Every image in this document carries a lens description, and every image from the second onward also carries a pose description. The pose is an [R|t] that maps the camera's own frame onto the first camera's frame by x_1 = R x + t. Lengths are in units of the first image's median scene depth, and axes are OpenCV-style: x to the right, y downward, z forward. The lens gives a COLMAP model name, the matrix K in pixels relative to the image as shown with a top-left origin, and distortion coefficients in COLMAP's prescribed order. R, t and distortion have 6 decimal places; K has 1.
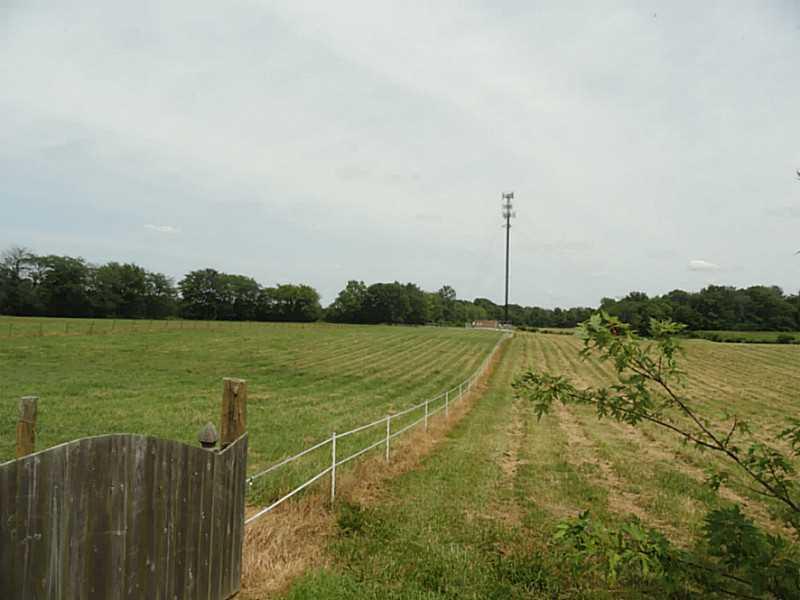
lens RADIAL K [[559.4, 0, 400.0], [0, 559.4, 300.0], [0, 0, 1]] dist [-0.000178, 0.003758]
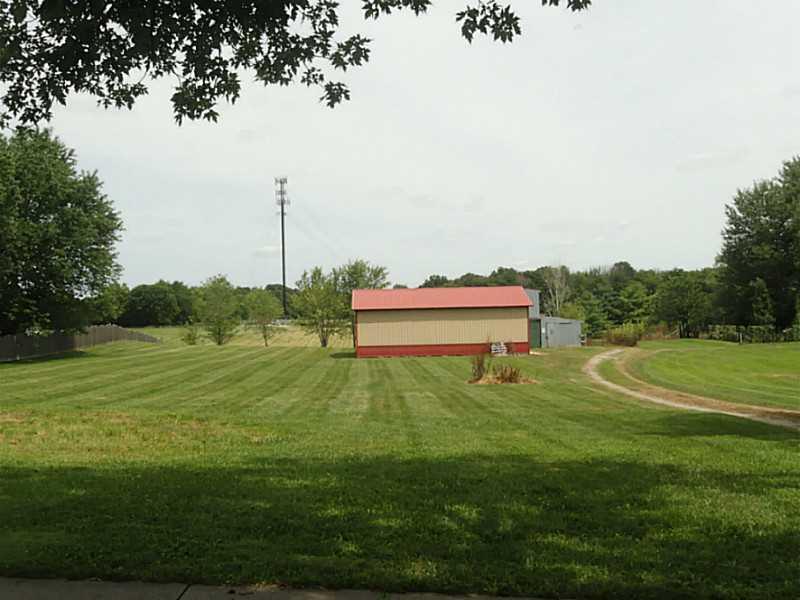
lens RADIAL K [[882.9, 0, 400.0], [0, 882.9, 300.0], [0, 0, 1]] dist [0.003481, -0.014715]
pose [[0.964967, -0.044296, 0.258605, -0.004809], [0.037637, 0.998821, 0.030646, -0.031142], [-0.259658, -0.019839, 0.965497, -0.543661]]
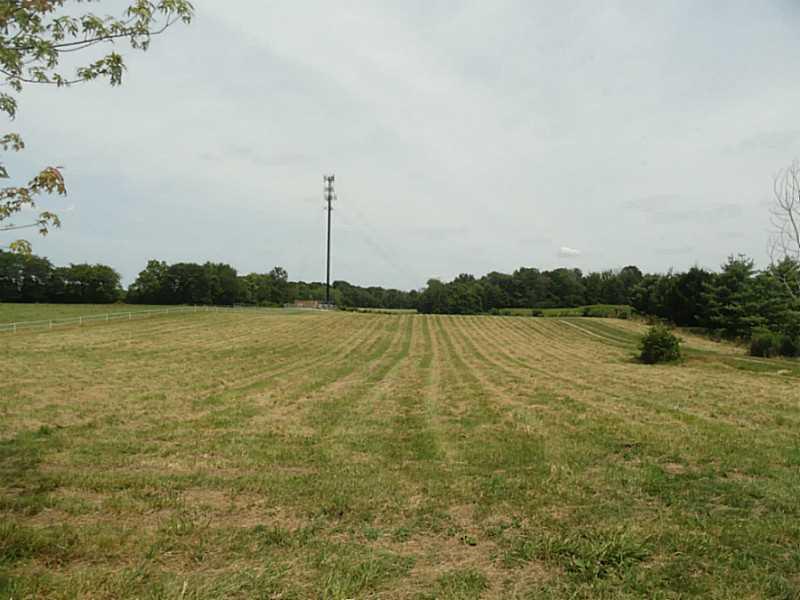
lens RADIAL K [[559.4, 0, 400.0], [0, 559.4, 300.0], [0, 0, 1]] dist [-0.000178, 0.003758]
pose [[0.979531, -0.007390, 0.201156, 0.130837], [0.001539, 0.999571, 0.029231, 0.006212], [-0.201286, -0.028323, 0.979123, -0.035833]]
